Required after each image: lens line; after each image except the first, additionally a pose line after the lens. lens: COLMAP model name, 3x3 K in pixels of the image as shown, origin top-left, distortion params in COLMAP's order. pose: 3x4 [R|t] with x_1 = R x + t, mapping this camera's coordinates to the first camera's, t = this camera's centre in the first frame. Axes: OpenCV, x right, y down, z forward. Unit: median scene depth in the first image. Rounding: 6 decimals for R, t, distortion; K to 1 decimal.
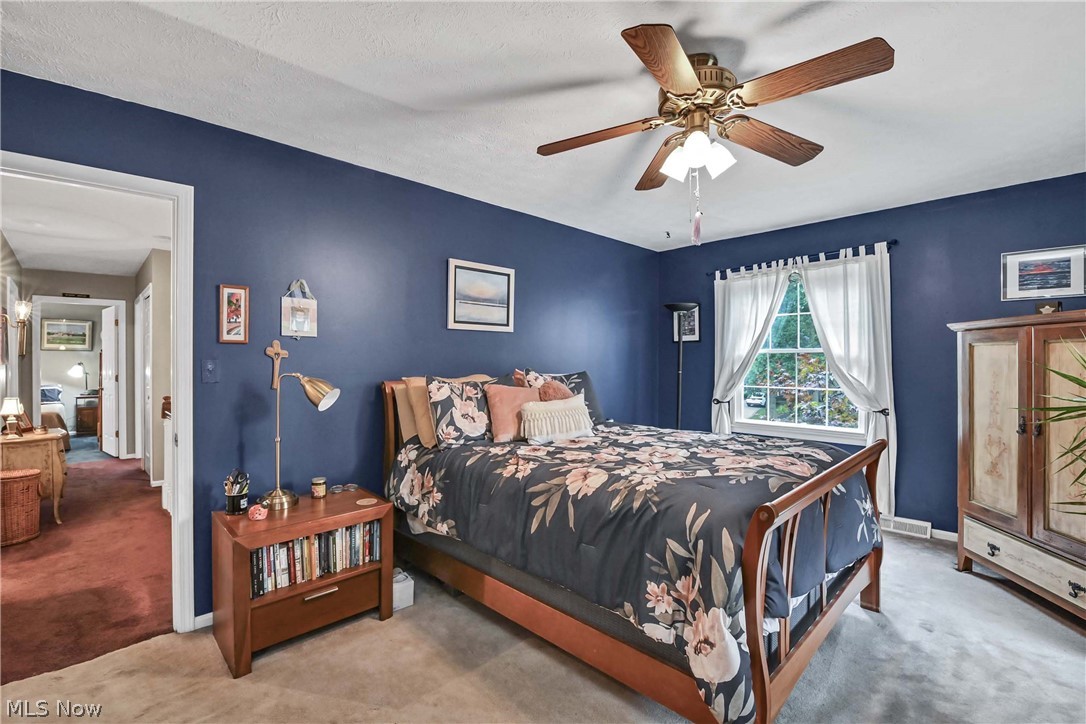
lens RADIAL K [[486.5, 0, 543.0], [0, 486.5, 362.0], [0, 0, 1]] dist [-0.006529, -0.001236]
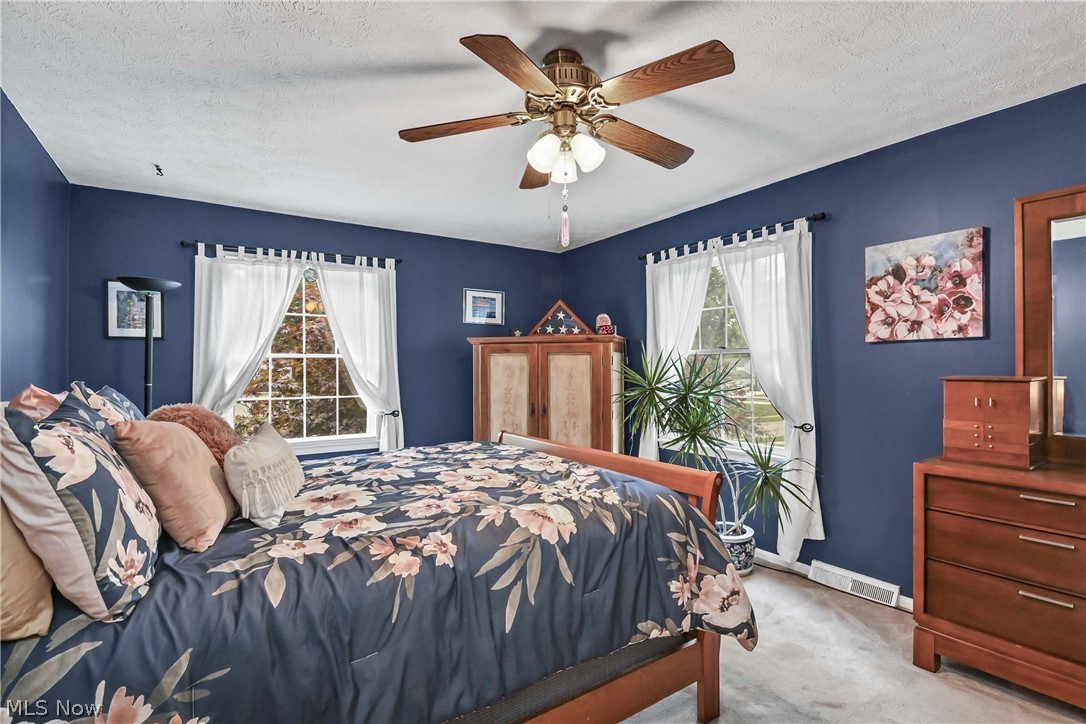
lens RADIAL K [[516.7, 0, 536.0], [0, 516.7, 366.2], [0, 0, 1]] dist [-0.017497, -0.000588]
pose [[0.173304, 0.004291, 0.984859, -0.502589], [0.006766, 0.999962, -0.005547, 0.005546], [-0.984845, 0.007625, 0.173268, 0.620594]]
